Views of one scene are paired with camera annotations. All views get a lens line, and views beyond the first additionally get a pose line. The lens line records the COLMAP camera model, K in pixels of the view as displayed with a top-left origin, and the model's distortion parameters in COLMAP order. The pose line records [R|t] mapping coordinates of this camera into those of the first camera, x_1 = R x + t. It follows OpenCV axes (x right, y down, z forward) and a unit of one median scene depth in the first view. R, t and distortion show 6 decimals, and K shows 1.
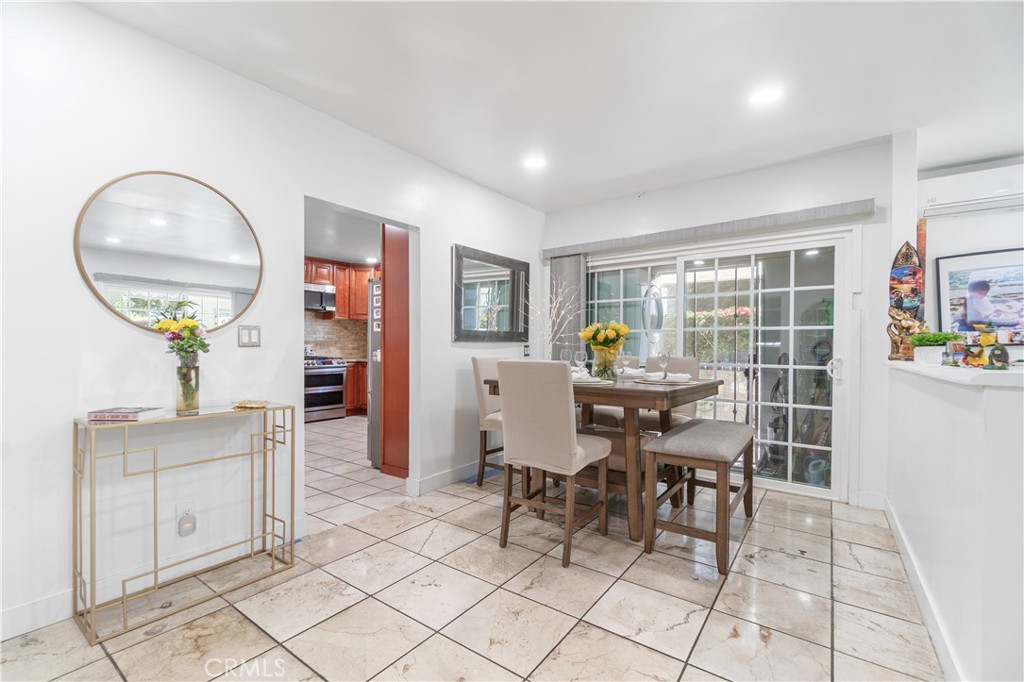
lens RADIAL K [[449.3, 0, 497.8], [0, 449.3, 346.6], [0, 0, 1]] dist [-0.000144, 0.000046]
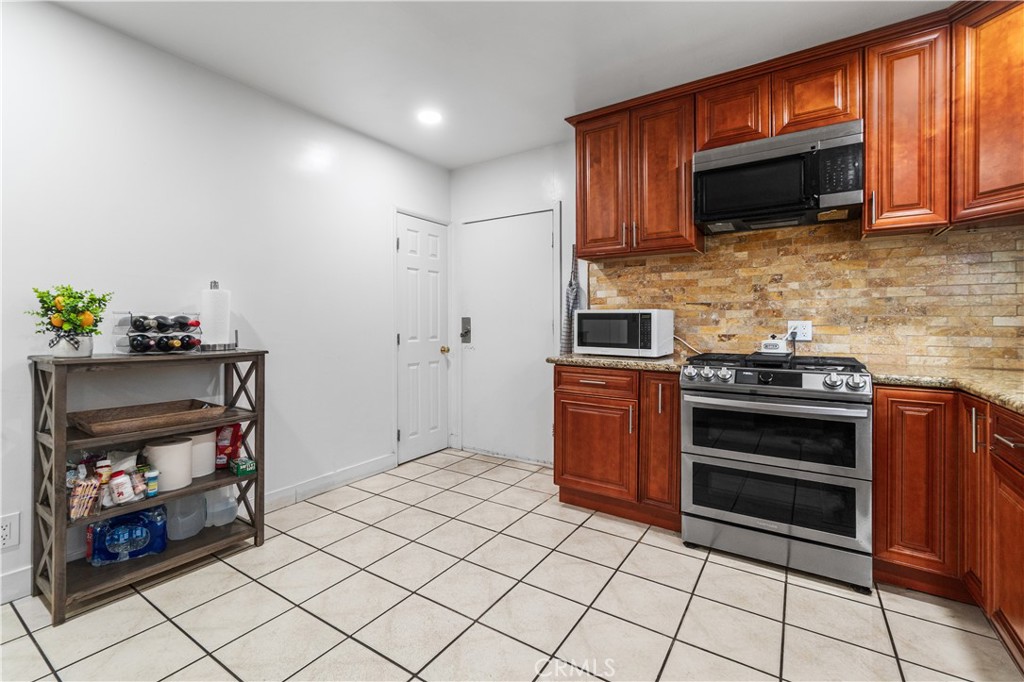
lens RADIAL K [[454.7, 0, 501.8], [0, 454.7, 321.7], [0, 0, 1]] dist [0.000735, 0.000406]
pose [[0.051891, -0.008279, -0.998618, -0.187175], [-0.002965, 0.999960, -0.008444, 0.002833], [0.998648, 0.003399, 0.051865, 1.733009]]
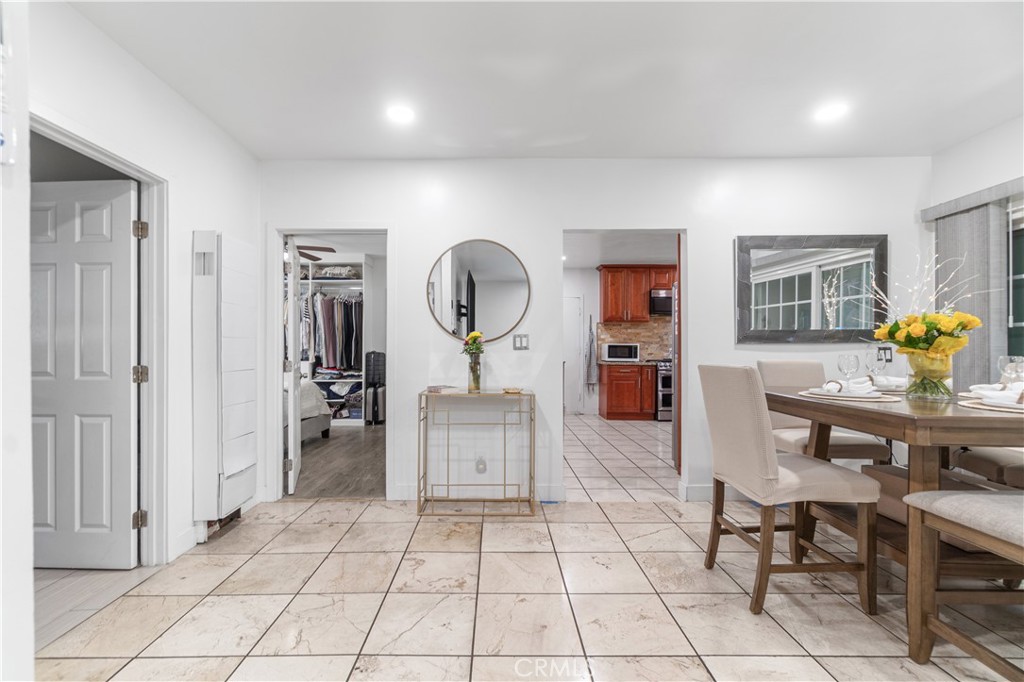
lens RADIAL K [[449.3, 0, 497.8], [0, 449.3, 346.6], [0, 0, 1]] dist [-0.000144, 0.000046]
pose [[0.603079, -0.006269, -0.797657, 0.391491], [0.001015, 0.999974, -0.007091, 0.000658], [0.797681, 0.003466, 0.603069, 0.085263]]
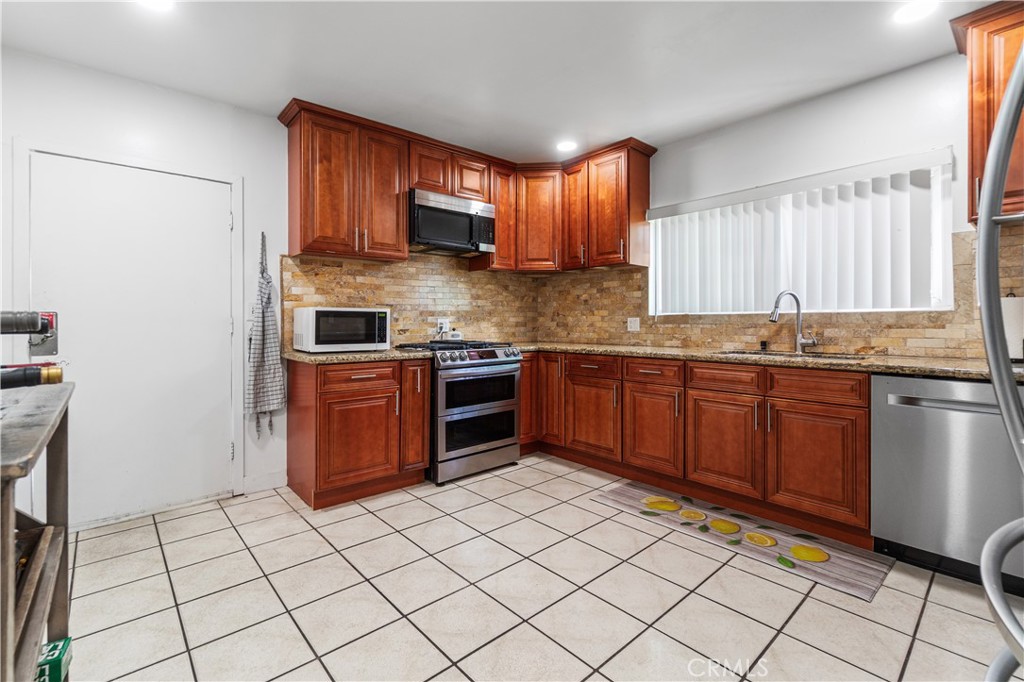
lens RADIAL K [[454.7, 0, 501.8], [0, 454.7, 321.7], [0, 0, 1]] dist [0.000735, 0.000406]
pose [[0.977875, -0.006678, -0.209081, -0.566315], [0.006740, 0.999977, -0.000418, 0.001844], [0.209079, -0.001000, 0.977898, 1.133540]]
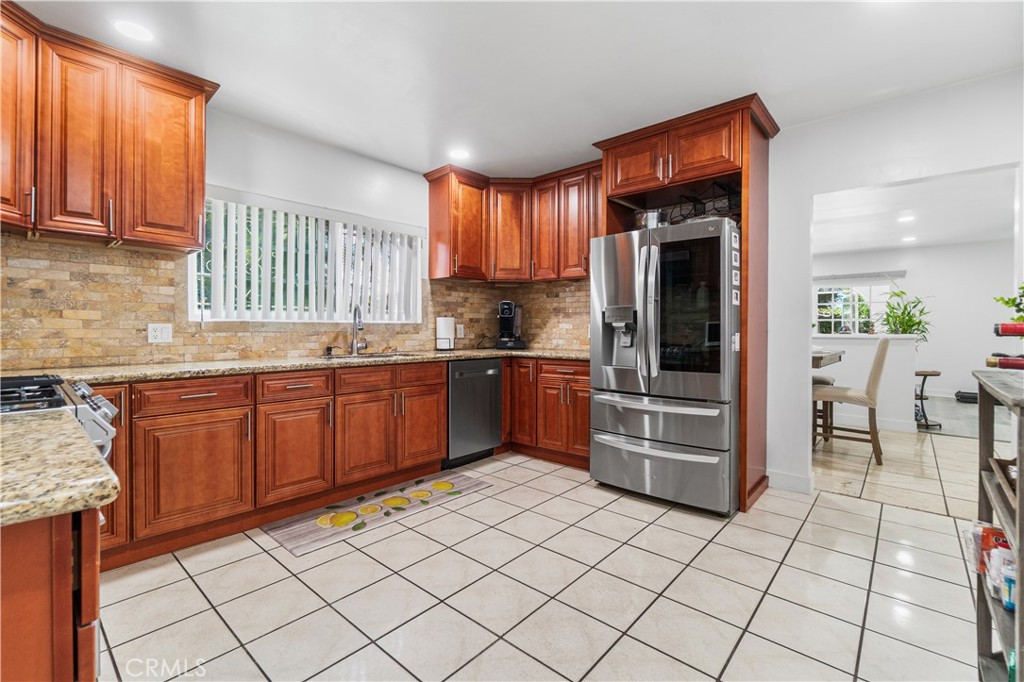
lens RADIAL K [[453.8, 0, 493.9], [0, 453.8, 337.1], [0, 0, 1]] dist [-0.003677, -0.000446]
pose [[0.101621, -0.020442, 0.994613, -1.255690], [0.000028, 0.999789, 0.020546, 0.000942], [-0.994823, -0.002061, 0.101600, 1.689122]]
